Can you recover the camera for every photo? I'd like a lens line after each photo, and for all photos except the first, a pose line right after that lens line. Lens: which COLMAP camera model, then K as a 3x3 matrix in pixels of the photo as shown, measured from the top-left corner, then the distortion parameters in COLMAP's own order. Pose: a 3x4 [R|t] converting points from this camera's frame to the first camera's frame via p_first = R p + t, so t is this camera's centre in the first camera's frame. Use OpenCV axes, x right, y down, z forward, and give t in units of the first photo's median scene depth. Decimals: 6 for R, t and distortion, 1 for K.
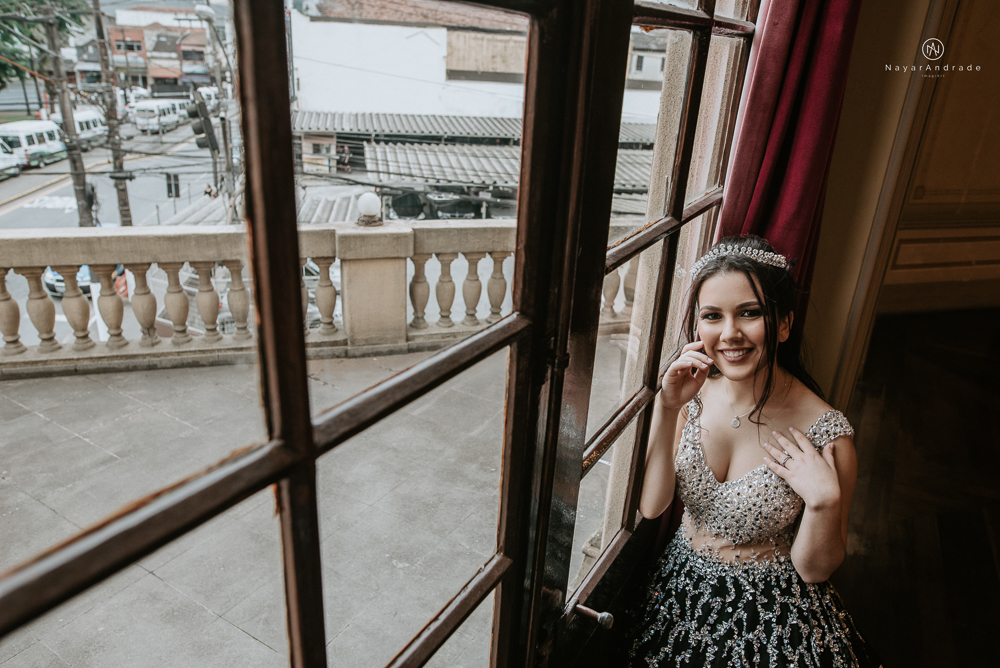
lens RADIAL K [[689.4, 0, 500.6], [0, 689.4, 336.7], [0, 0, 1]] dist [-0.047972, 0.036669]
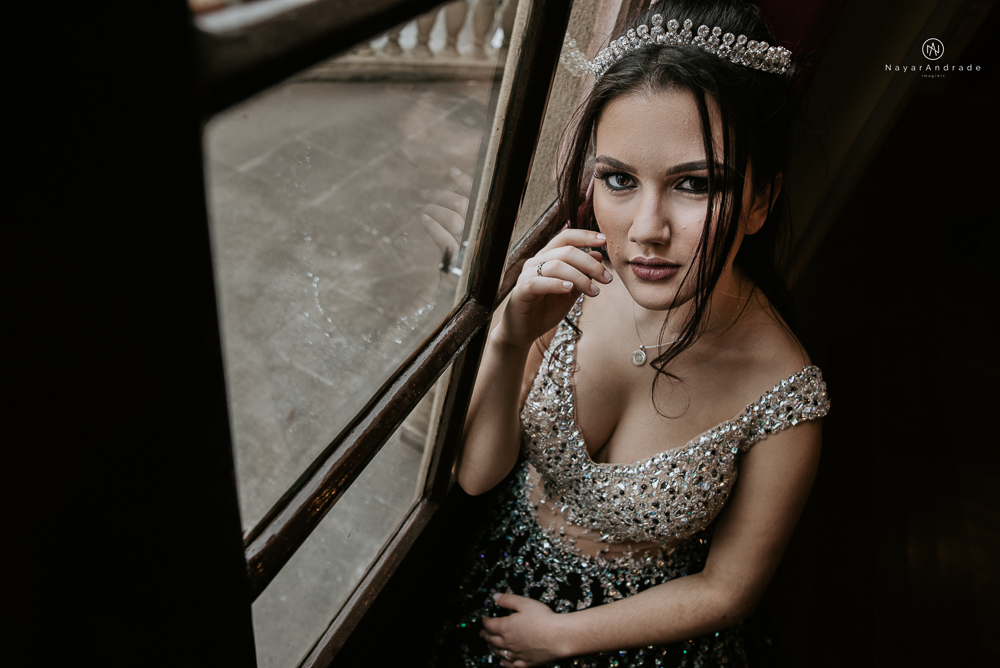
lens RADIAL K [[810.8, 0, 500.0], [0, 810.8, 334.0], [0, 0, 1]] dist [-0.066243, 0.075263]
pose [[0.983585, 0.051839, 0.172838, 0.115092], [-0.101886, 0.950096, 0.294851, -0.072300], [-0.148928, -0.307621, 0.939782, 0.380354]]
